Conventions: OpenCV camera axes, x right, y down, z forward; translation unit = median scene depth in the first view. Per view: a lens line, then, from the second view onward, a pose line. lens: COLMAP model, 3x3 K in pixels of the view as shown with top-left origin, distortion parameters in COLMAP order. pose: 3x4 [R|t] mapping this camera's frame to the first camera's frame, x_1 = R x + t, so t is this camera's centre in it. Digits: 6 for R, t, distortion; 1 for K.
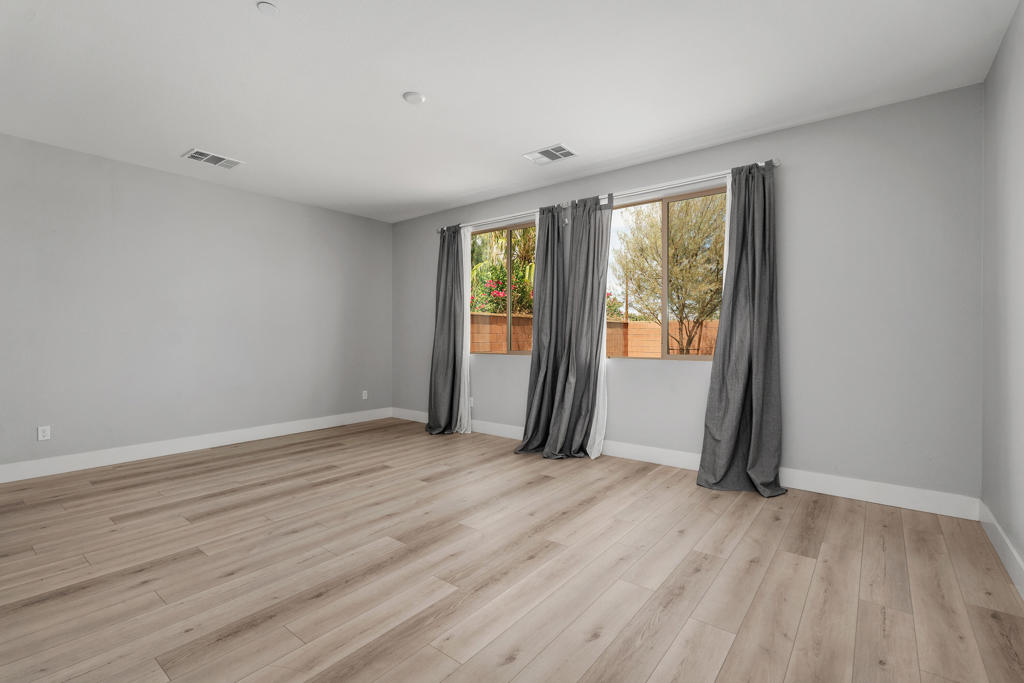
lens RADIAL K [[464.0, 0, 511.4], [0, 464.0, 345.6], [0, 0, 1]] dist [-0.002366, -0.000209]
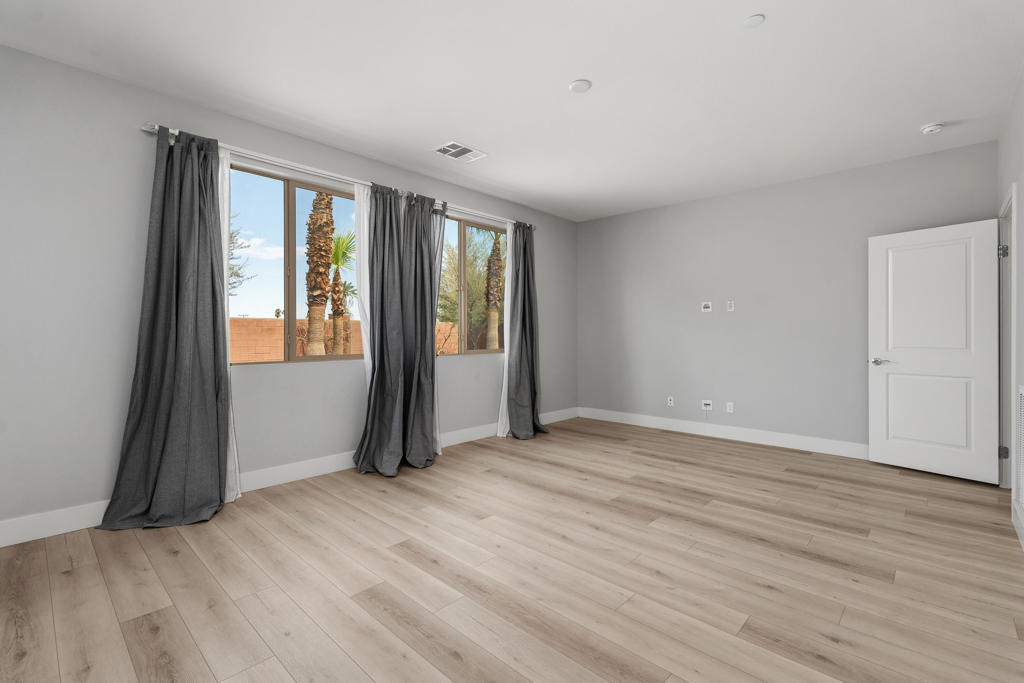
lens RADIAL K [[464.0, 0, 515.5], [0, 464.0, 339.0], [0, 0, 1]] dist [-0.002366, -0.000209]
pose [[0.077686, -0.007361, 0.996951, -1.204338], [0.024204, 0.999692, 0.005496, -0.019519], [-0.996684, 0.023703, 0.077840, 1.091493]]
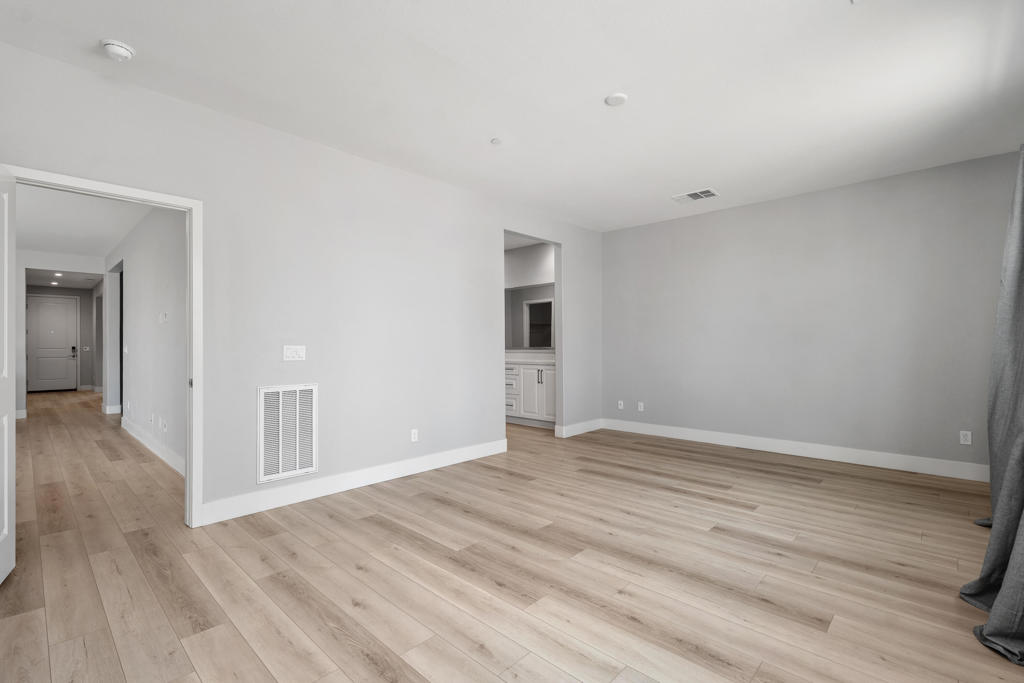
lens RADIAL K [[464.0, 0, 509.1], [0, 464.0, 336.9], [0, 0, 1]] dist [-0.002366, -0.000209]
pose [[-0.095711, -0.017320, -0.995258, 0.795817], [-0.020191, 0.999677, -0.015456, -0.019836], [0.995204, 0.018616, -0.096029, 0.897358]]
